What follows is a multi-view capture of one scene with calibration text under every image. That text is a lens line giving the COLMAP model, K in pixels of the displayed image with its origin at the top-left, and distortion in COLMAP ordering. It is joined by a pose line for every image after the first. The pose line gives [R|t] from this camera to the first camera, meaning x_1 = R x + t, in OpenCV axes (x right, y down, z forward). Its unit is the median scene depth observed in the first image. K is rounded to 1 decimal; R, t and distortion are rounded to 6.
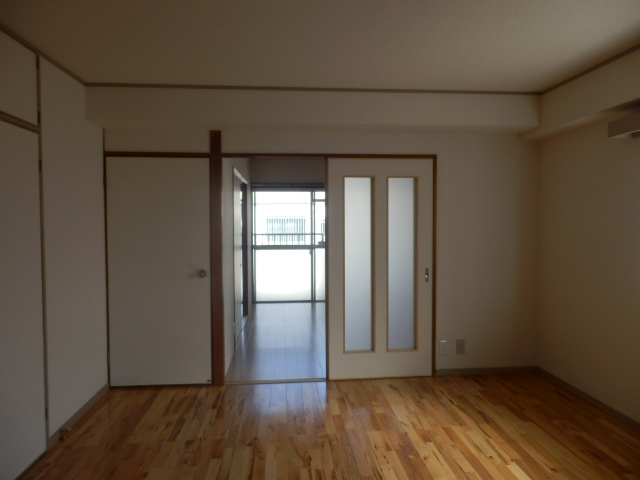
lens RADIAL K [[439.7, 0, 317.7], [0, 439.7, 238.7], [0, 0, 1]] dist [-0.038064, 0.020128]
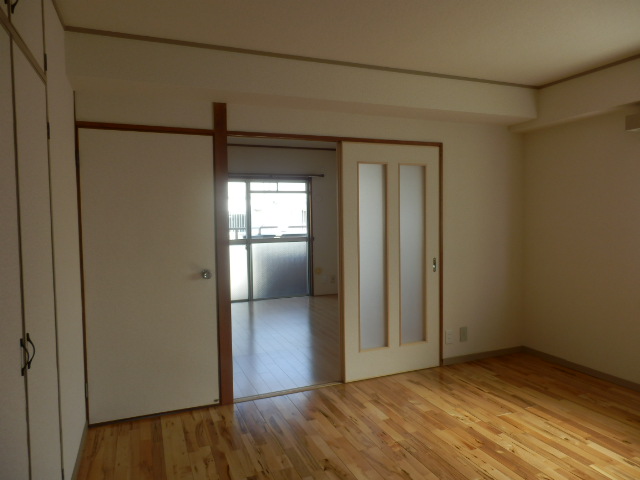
lens RADIAL K [[439.7, 0, 320.7], [0, 439.7, 240.1], [0, 0, 1]] dist [-0.038064, 0.020128]
pose [[0.956619, -0.025628, 0.290213, -0.304259], [0.021554, 0.999619, 0.017225, 0.005245], [-0.290544, -0.010223, 0.956807, 0.141500]]
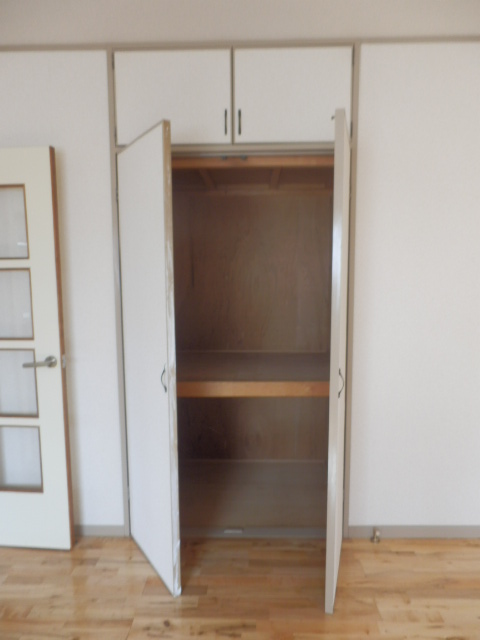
lens RADIAL K [[439.7, 0, 238.3], [0, 439.7, 320.5], [0, 0, 1]] dist [-0.038064, 0.020128]
pose [[-0.116093, 0.106362, -0.987527, 0.141879], [-0.035279, 0.993181, 0.111119, -0.010565], [0.992612, 0.047739, -0.111549, 0.648519]]
